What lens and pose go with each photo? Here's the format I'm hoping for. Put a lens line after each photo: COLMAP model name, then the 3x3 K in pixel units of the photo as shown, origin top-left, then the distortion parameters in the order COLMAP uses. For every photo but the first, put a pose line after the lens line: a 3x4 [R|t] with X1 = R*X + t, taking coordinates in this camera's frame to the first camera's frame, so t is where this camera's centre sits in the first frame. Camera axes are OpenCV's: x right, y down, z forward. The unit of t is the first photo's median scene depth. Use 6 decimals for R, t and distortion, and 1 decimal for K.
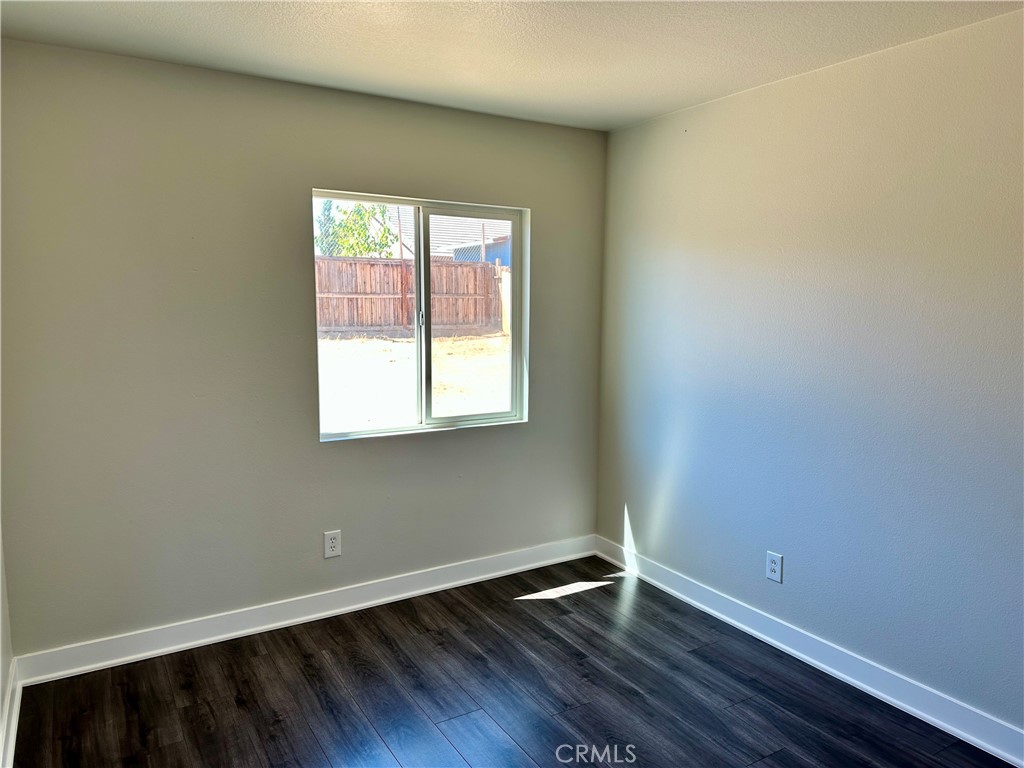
lens RADIAL K [[720.6, 0, 510.5], [0, 720.6, 381.6], [0, 0, 1]] dist [0.015113, -0.017360]
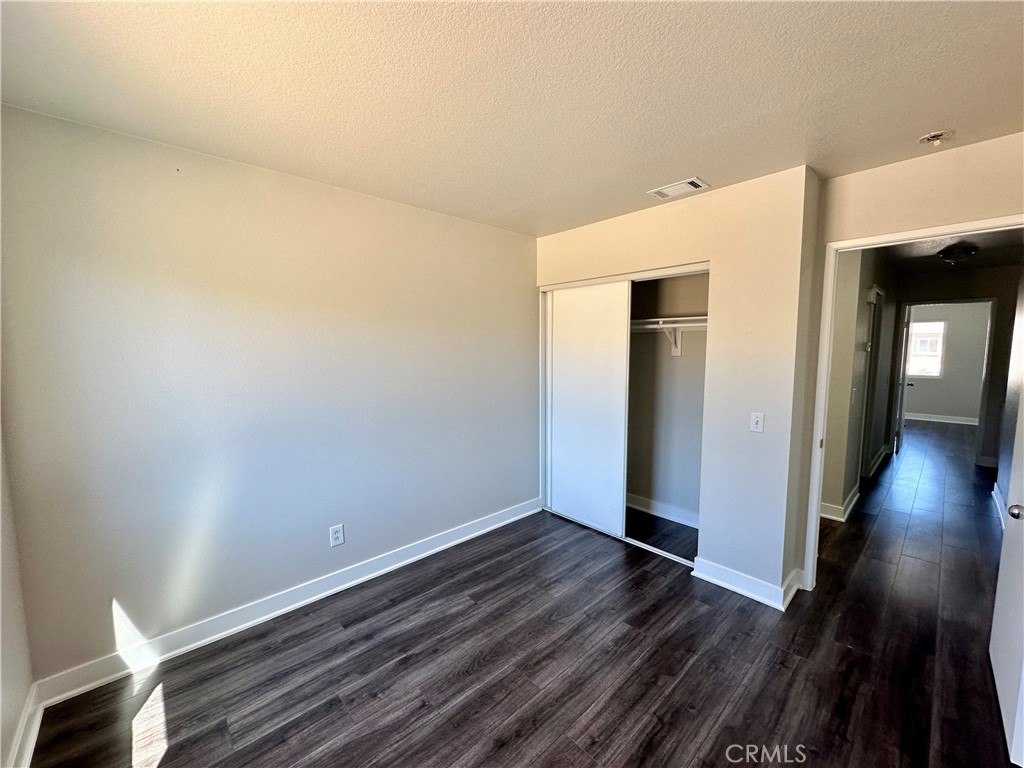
lens RADIAL K [[410.2, 0, 511.8], [0, 410.2, 385.5], [0, 0, 1]] dist [0.014301, 0.000569]
pose [[-0.200259, -0.094935, 0.975133, -0.463510], [0.116080, 0.985985, 0.119831, -0.085741], [-0.972842, 0.137191, -0.186433, 0.814645]]
